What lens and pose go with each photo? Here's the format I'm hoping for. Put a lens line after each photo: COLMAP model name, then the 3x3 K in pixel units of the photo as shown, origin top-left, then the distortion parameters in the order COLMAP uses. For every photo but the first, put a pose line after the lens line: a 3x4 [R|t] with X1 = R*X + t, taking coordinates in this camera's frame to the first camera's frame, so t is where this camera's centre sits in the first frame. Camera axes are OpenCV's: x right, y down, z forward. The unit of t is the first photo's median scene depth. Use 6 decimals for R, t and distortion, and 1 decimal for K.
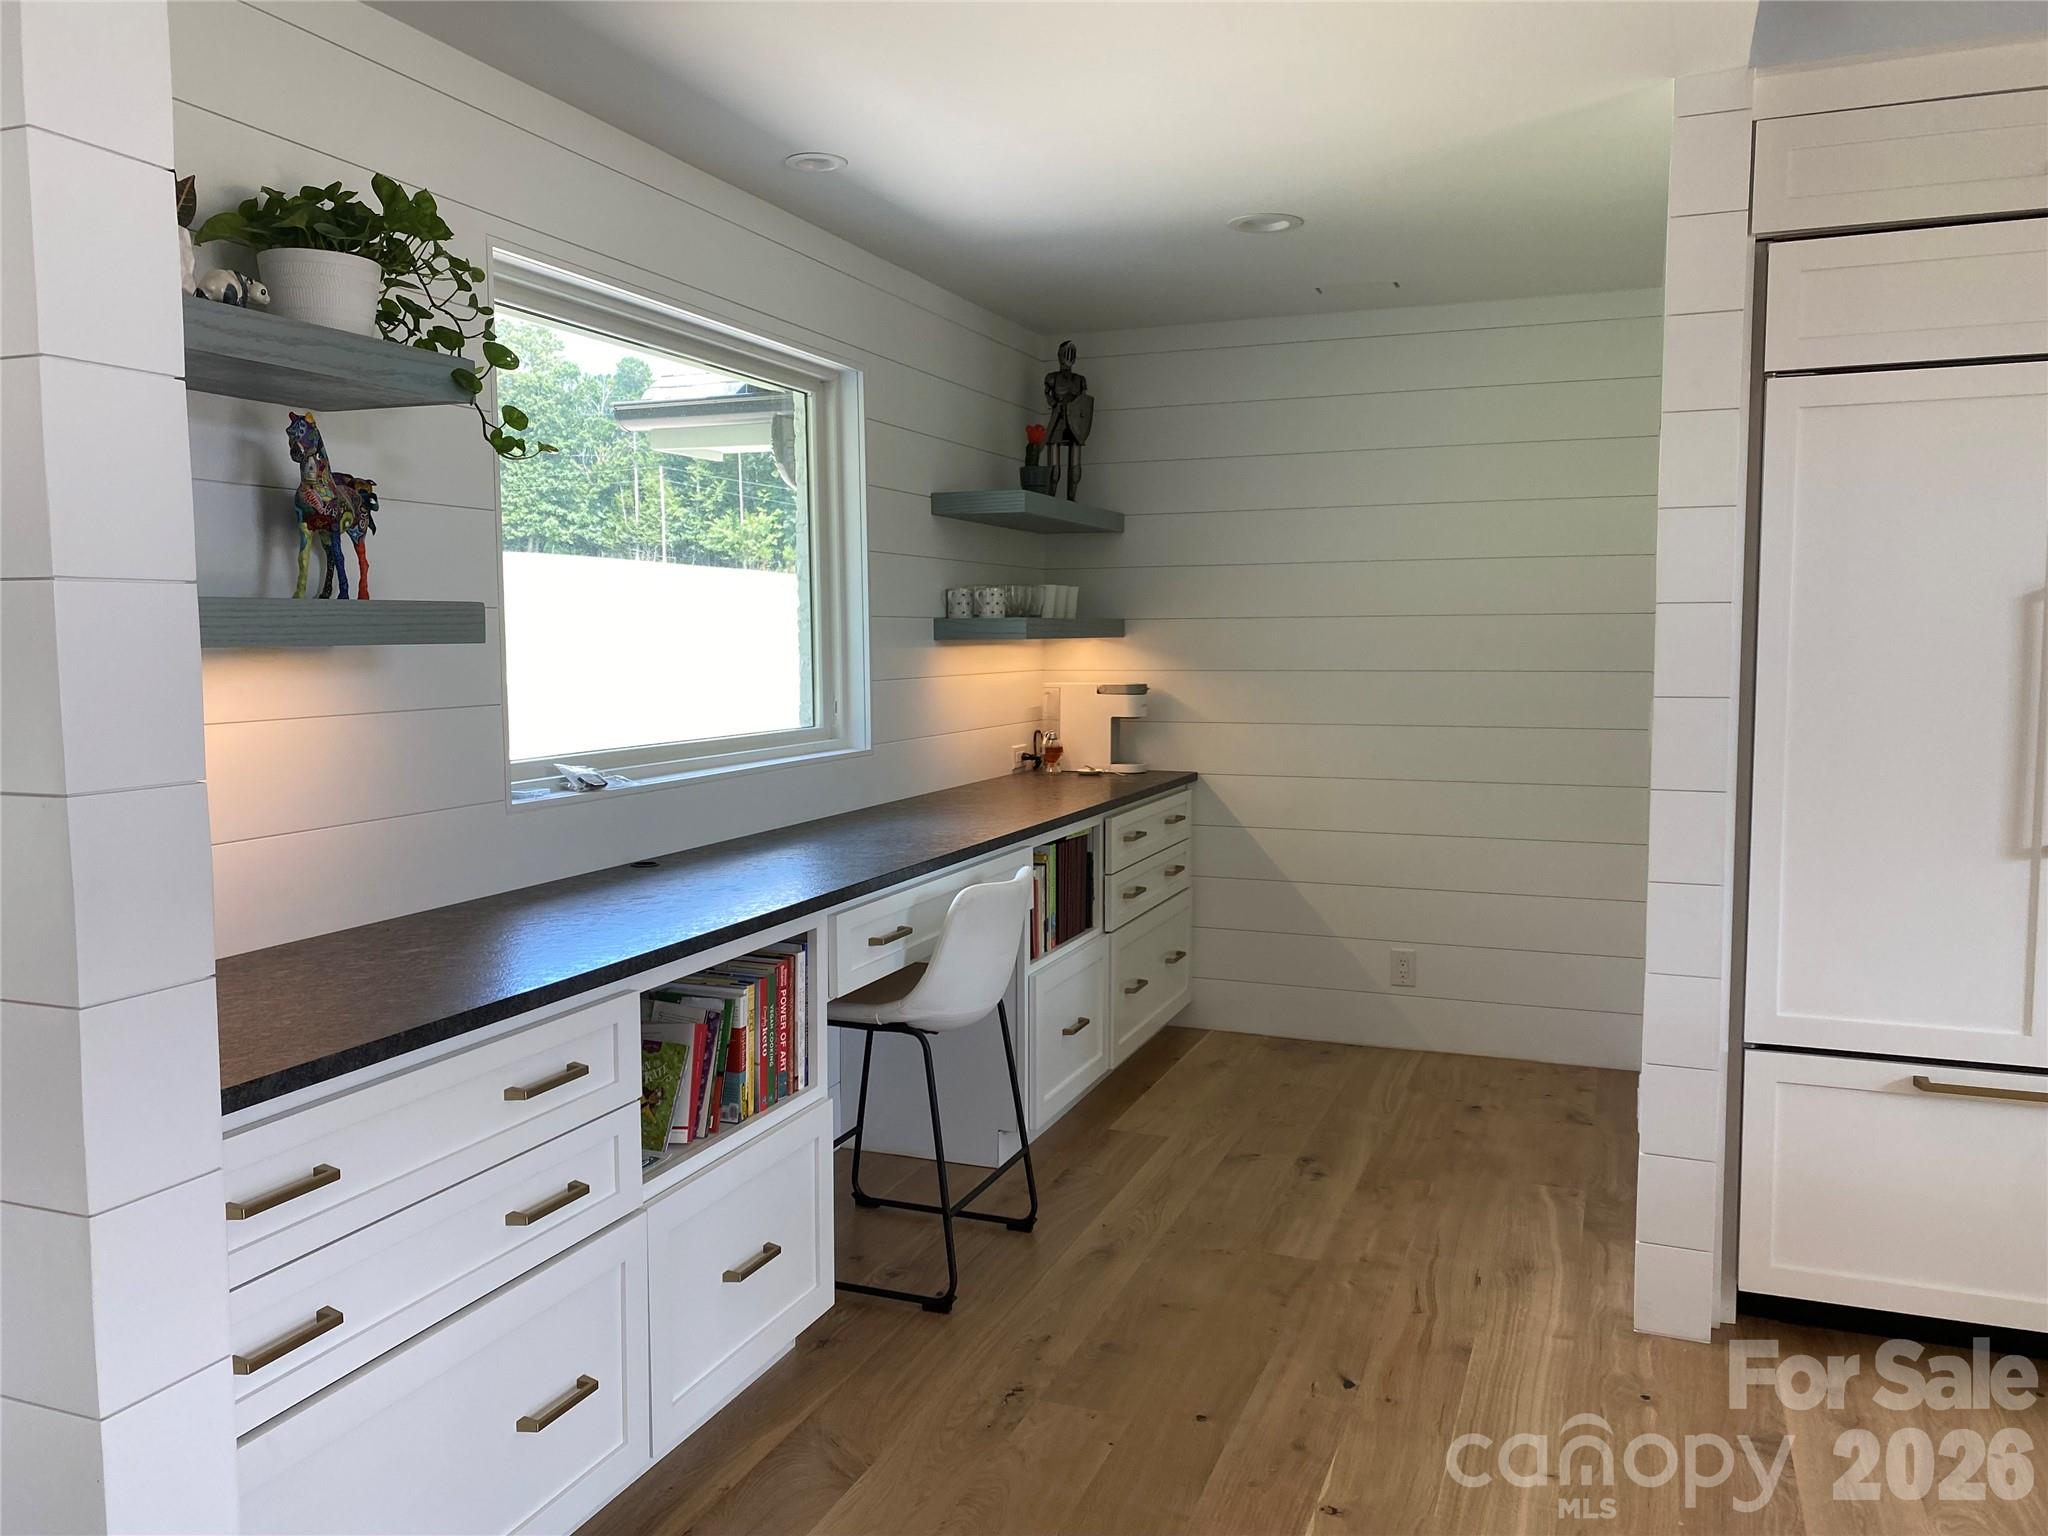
lens RADIAL K [[1564.3, 0, 1032.7], [0, 1564.3, 767.1], [0, 0, 1]] dist [0.065705, -0.070513]
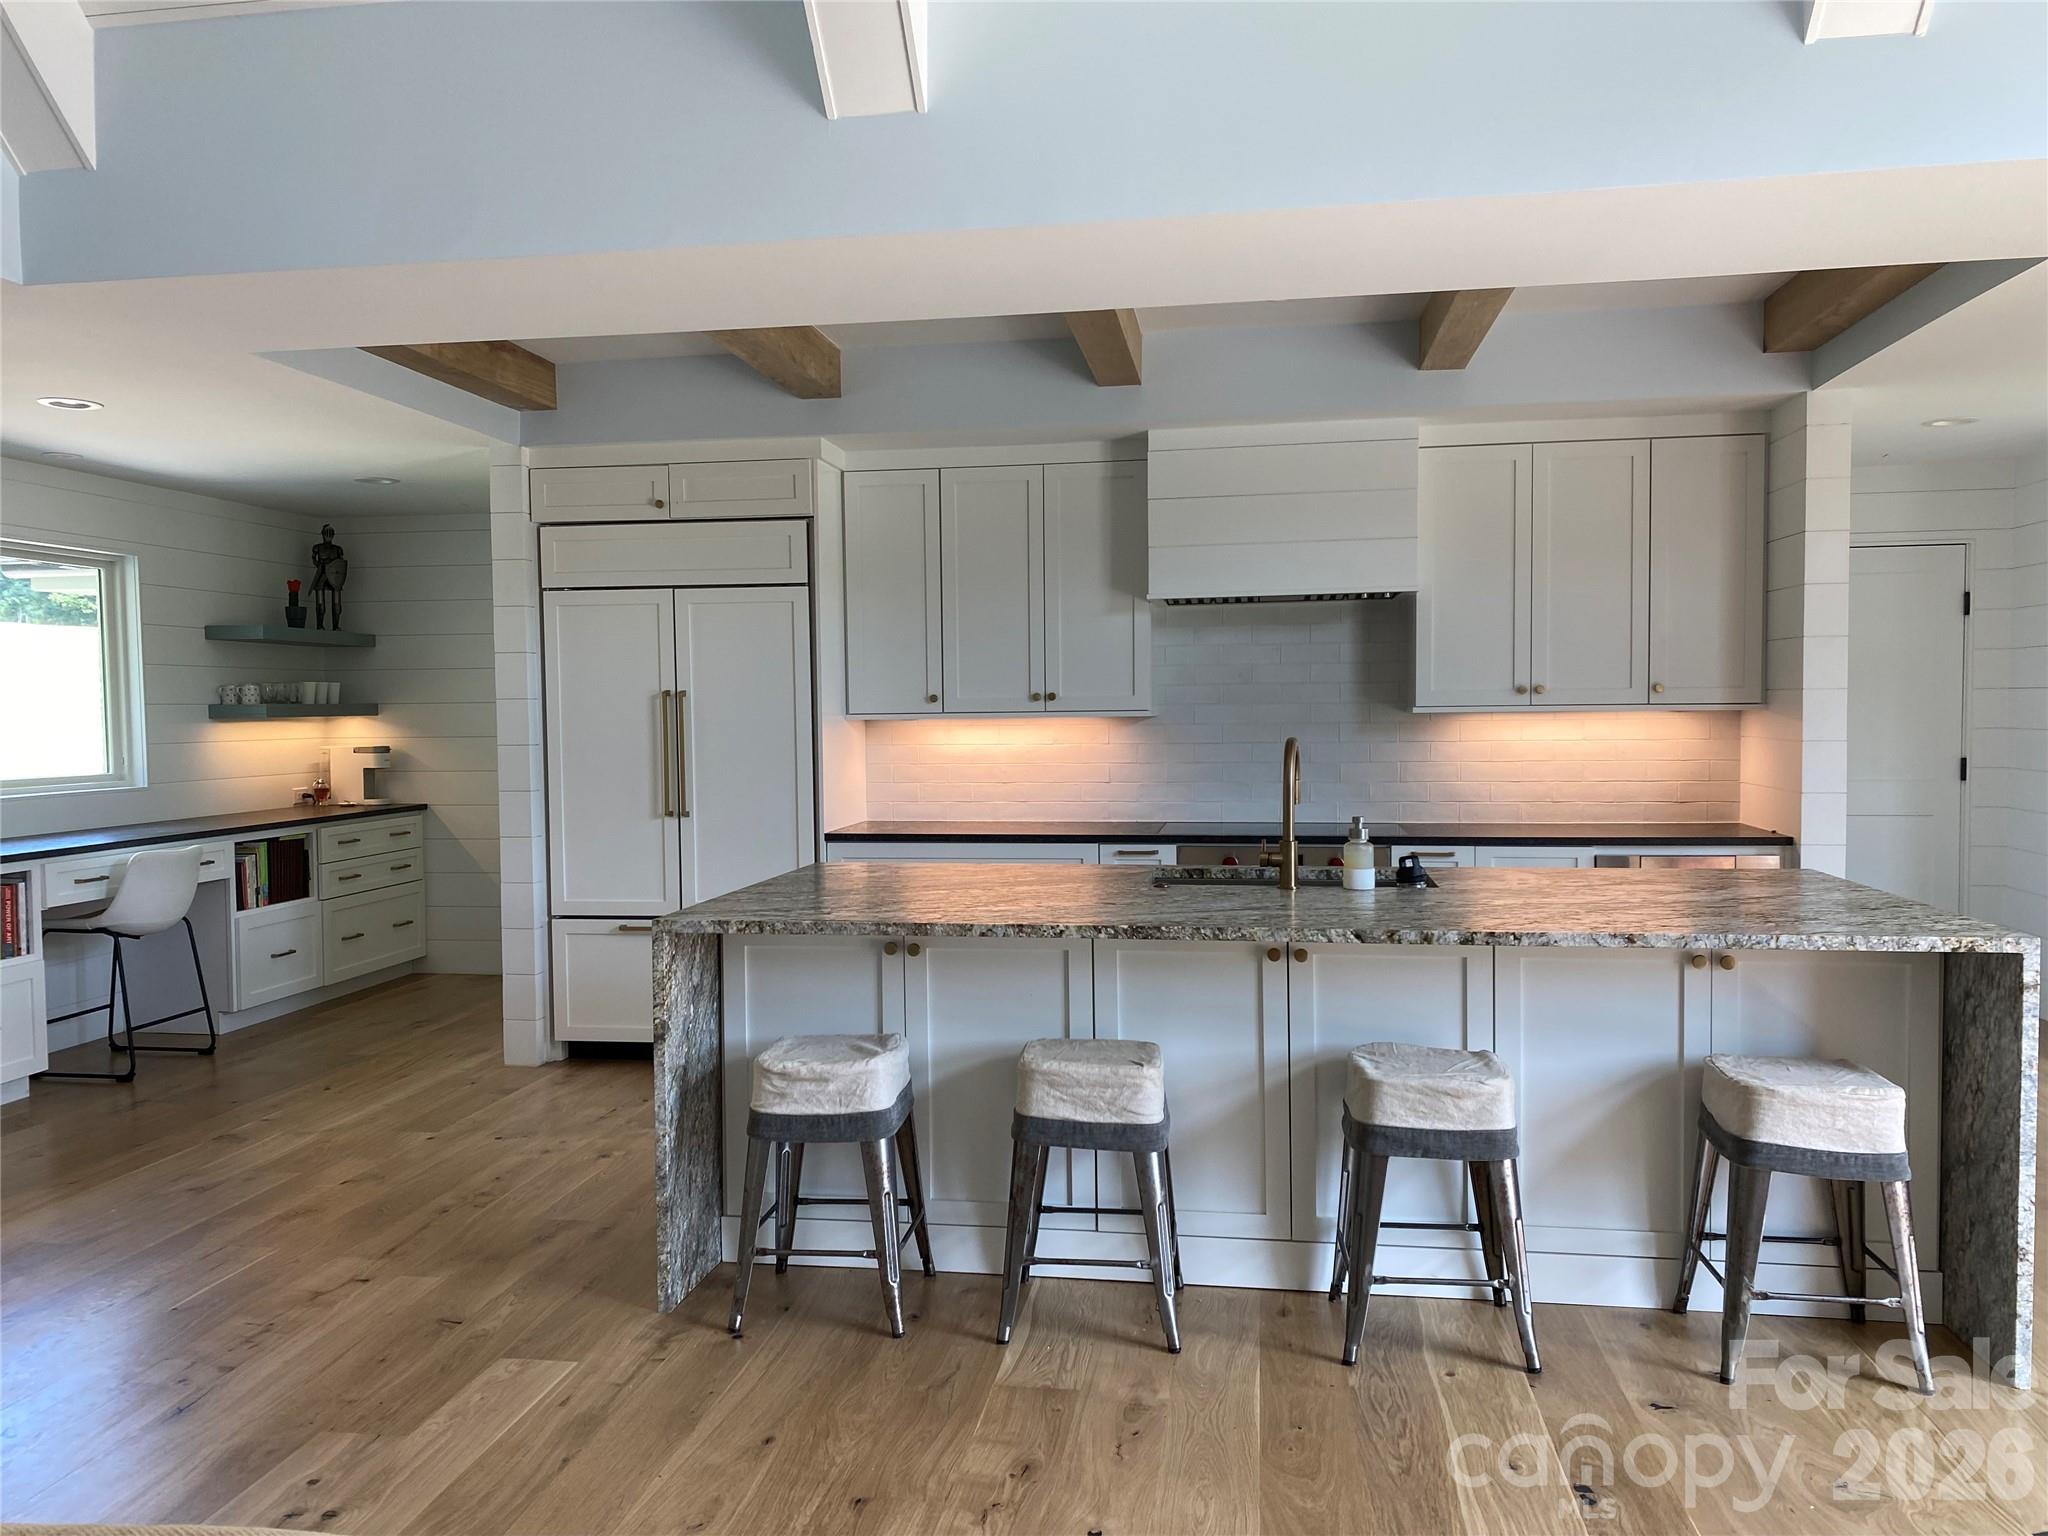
lens RADIAL K [[1564.3, 0, 977.6], [0, 1564.3, 769.3], [0, 0, 1]] dist [0.065705, -0.070513]
pose [[0.981654, -0.014173, 0.190142, 0.393534], [0.023114, 0.998725, -0.044884, 0.058956], [-0.189264, 0.048456, 0.980730, -0.702585]]
